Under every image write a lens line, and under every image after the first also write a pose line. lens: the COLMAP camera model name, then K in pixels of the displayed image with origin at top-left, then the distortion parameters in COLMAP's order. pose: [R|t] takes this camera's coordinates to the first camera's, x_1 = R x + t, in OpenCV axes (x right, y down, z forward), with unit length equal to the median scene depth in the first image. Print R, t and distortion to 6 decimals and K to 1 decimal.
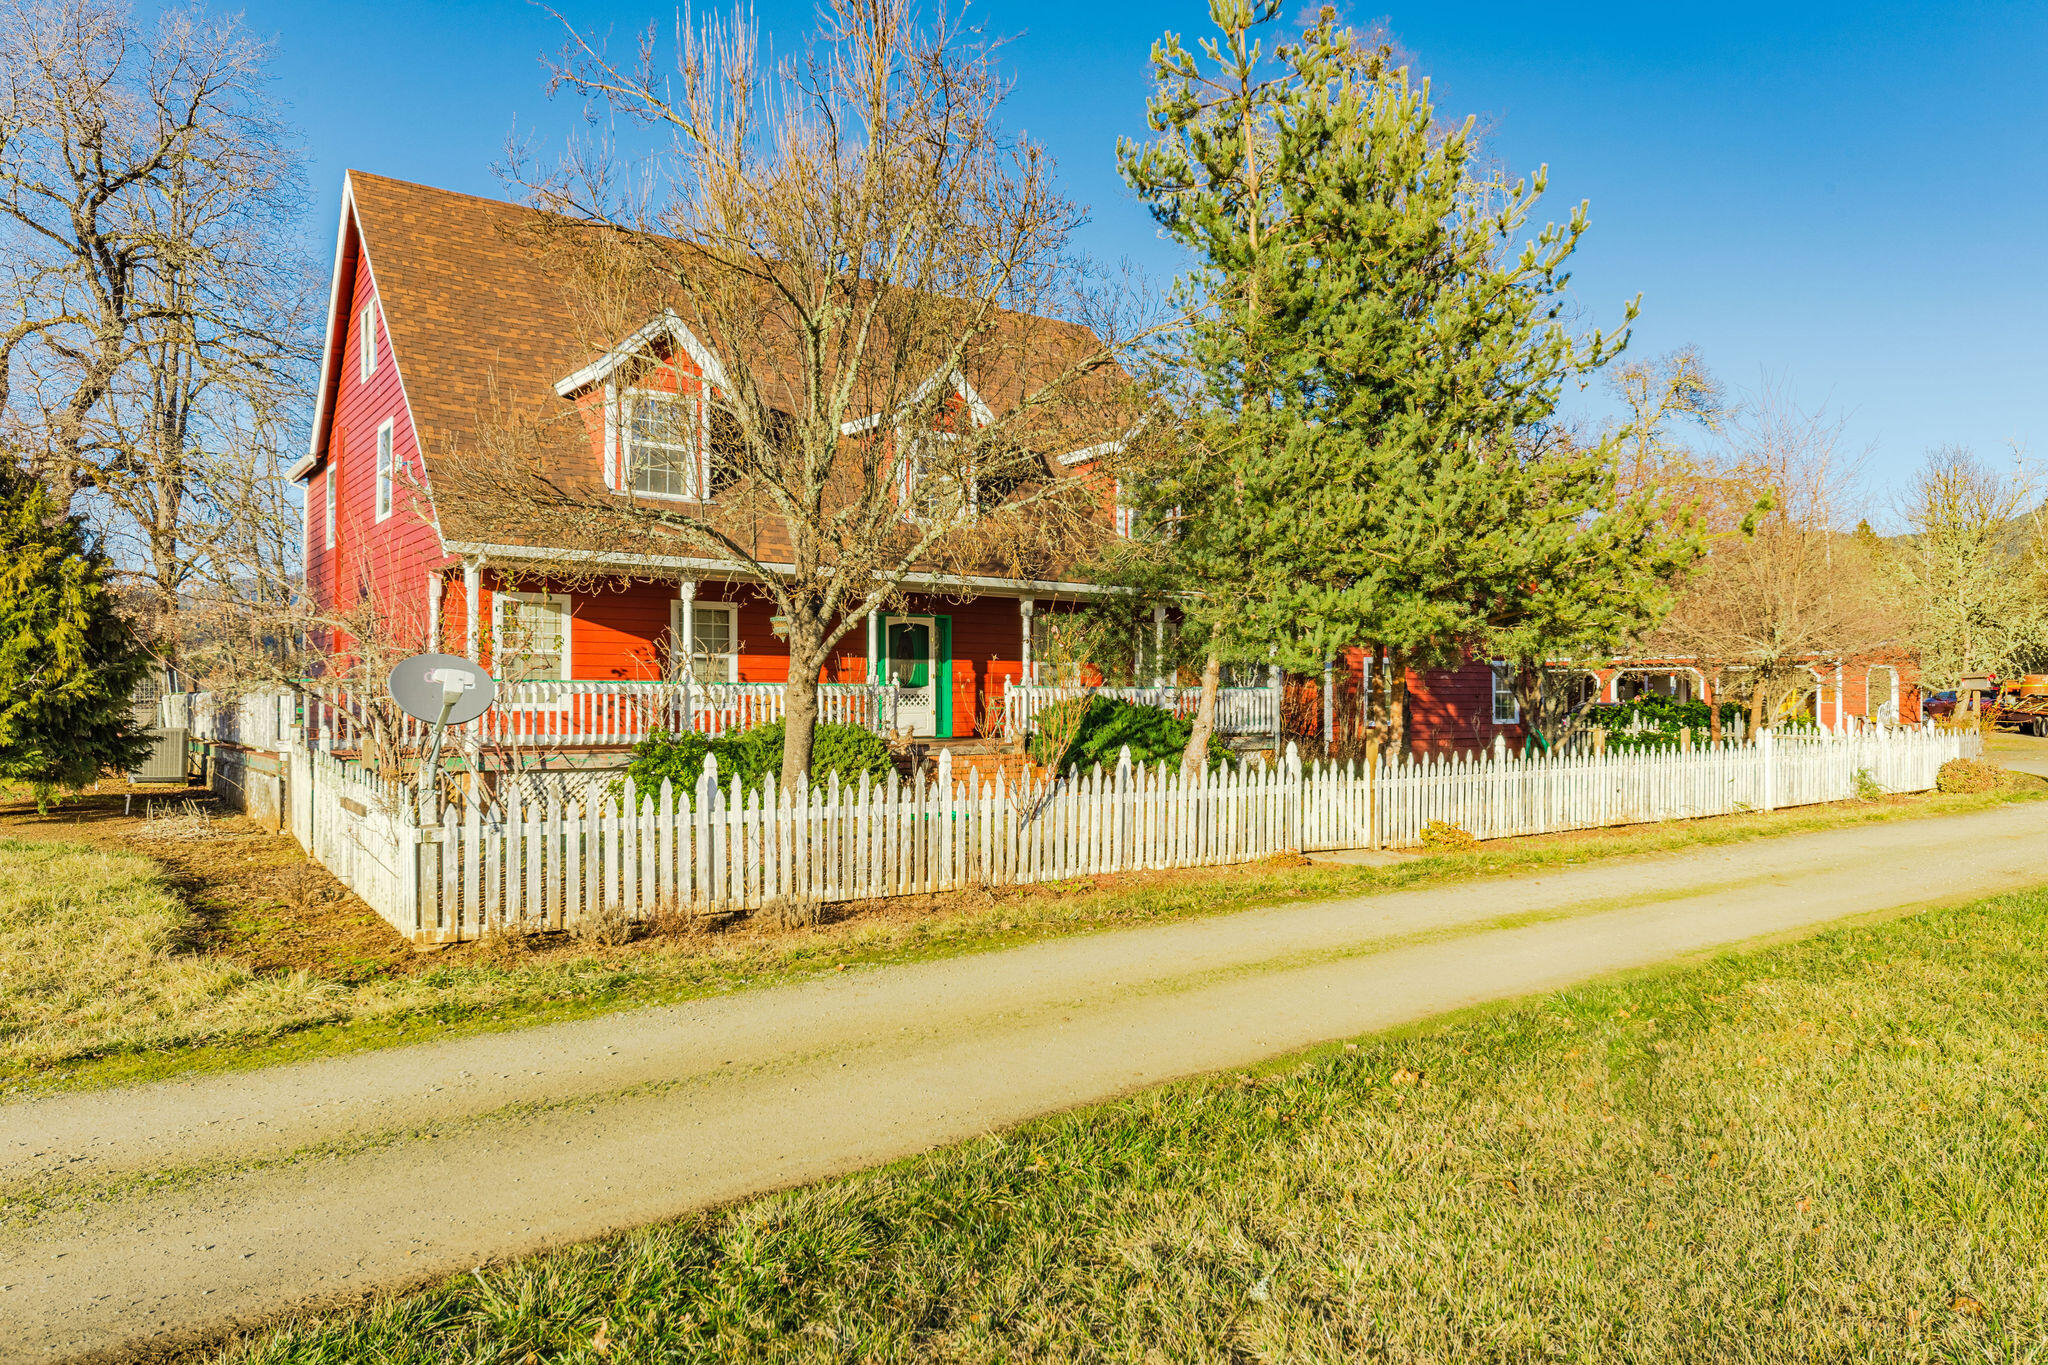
lens RADIAL K [[1412.8, 0, 1025.5], [0, 1412.8, 683.3], [0, 0, 1]] dist [-0.010849, -0.012813]
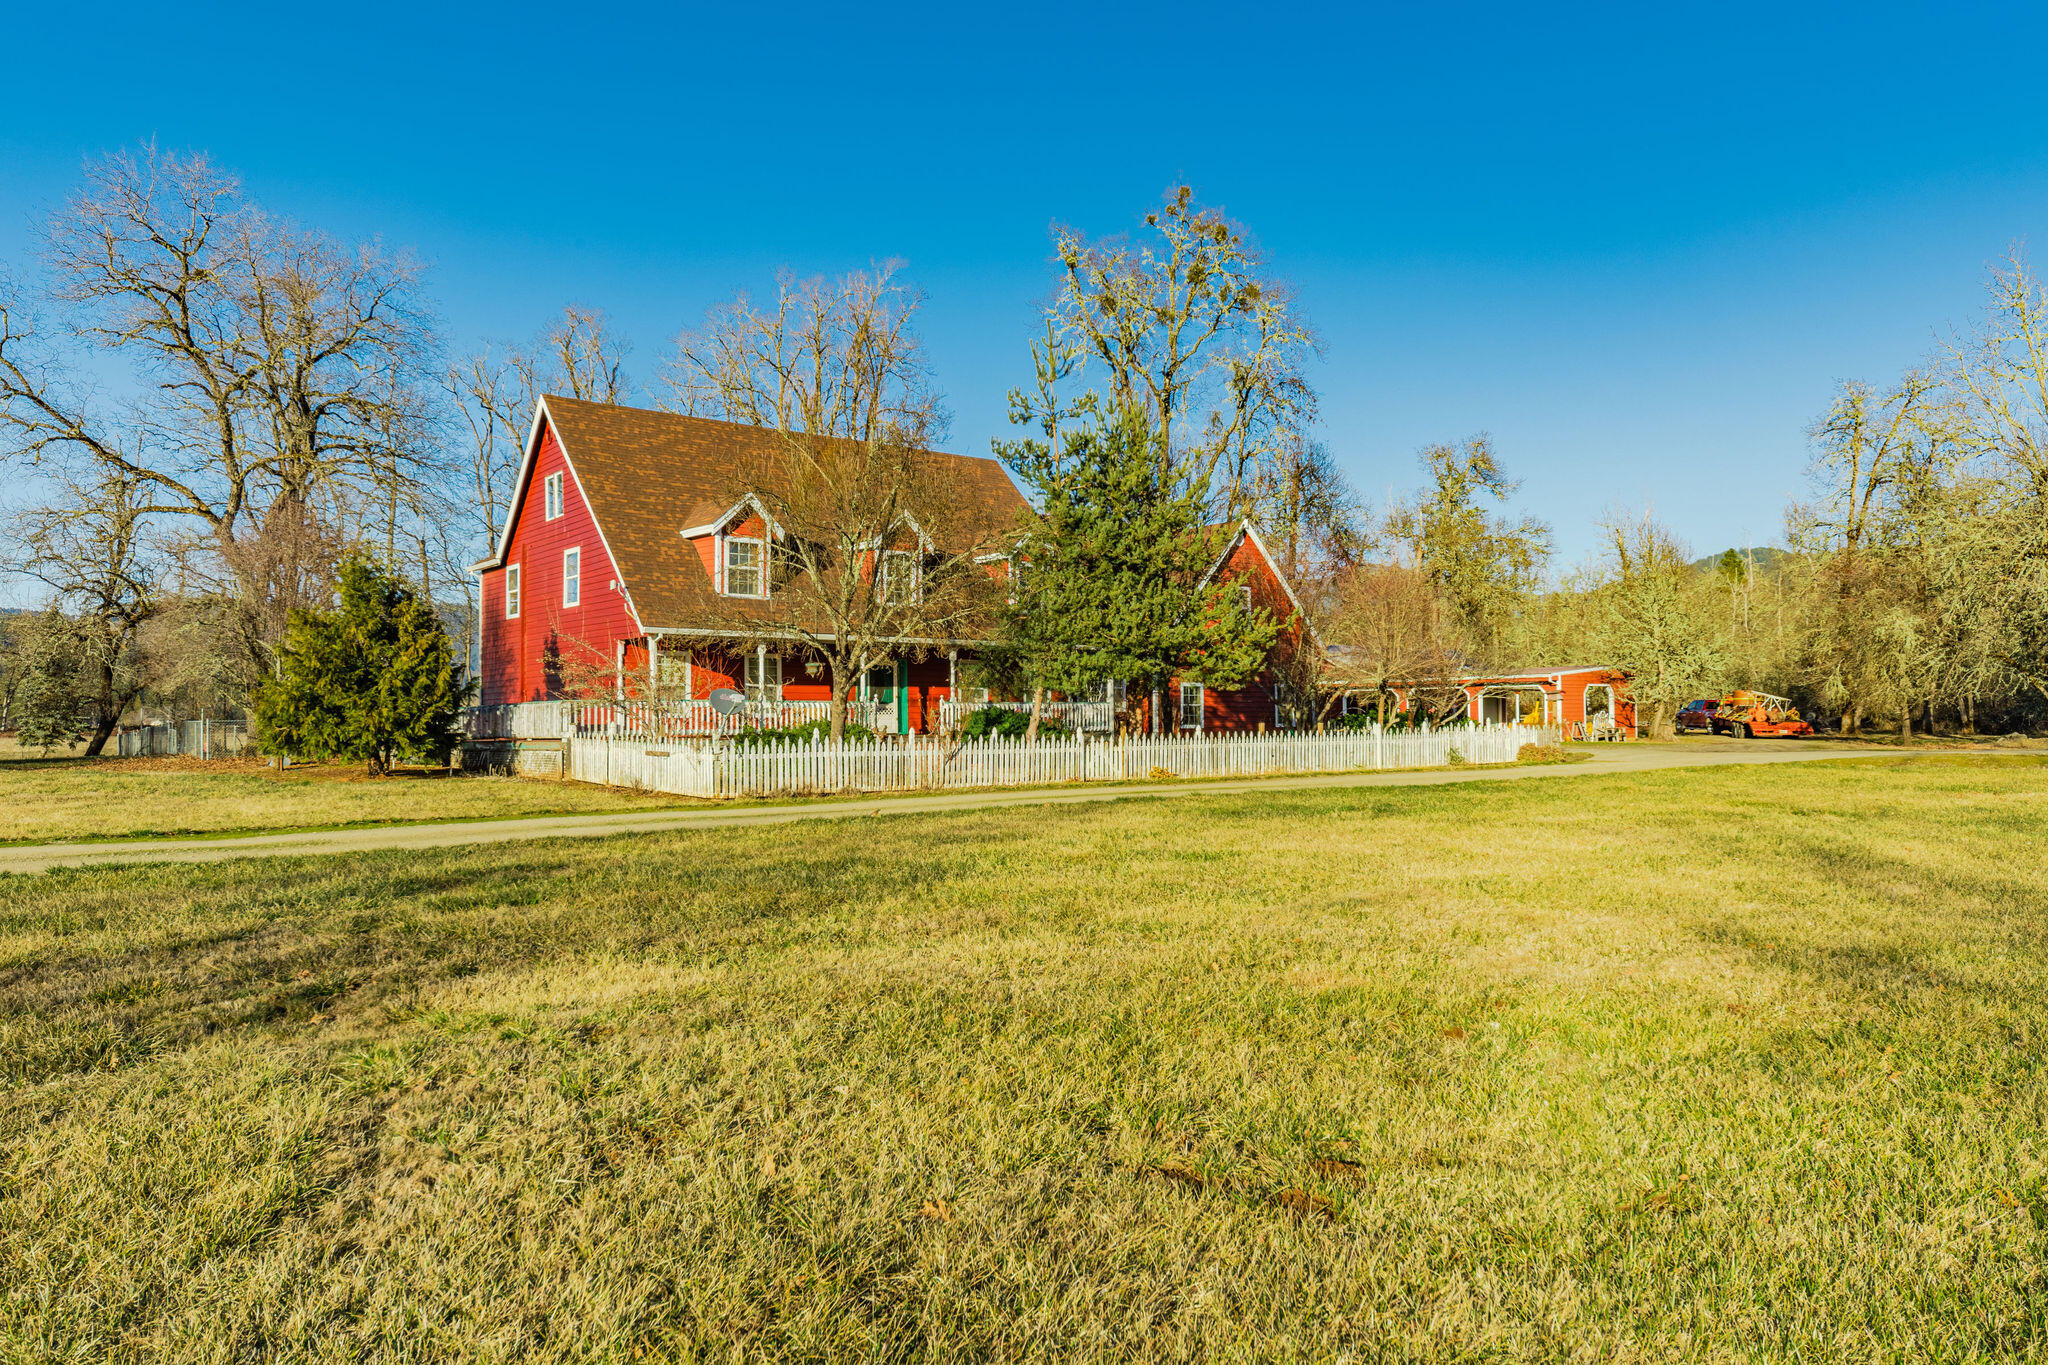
lens RADIAL K [[1412.8, 0, 1023.5], [0, 1412.8, 683.2], [0, 0, 1]] dist [-0.010849, -0.012813]
pose [[0.999129, -0.006783, 0.041172, 0.018618], [0.007444, 0.999845, -0.015927, 0.007767], [-0.041058, 0.016220, 0.999025, -0.810478]]
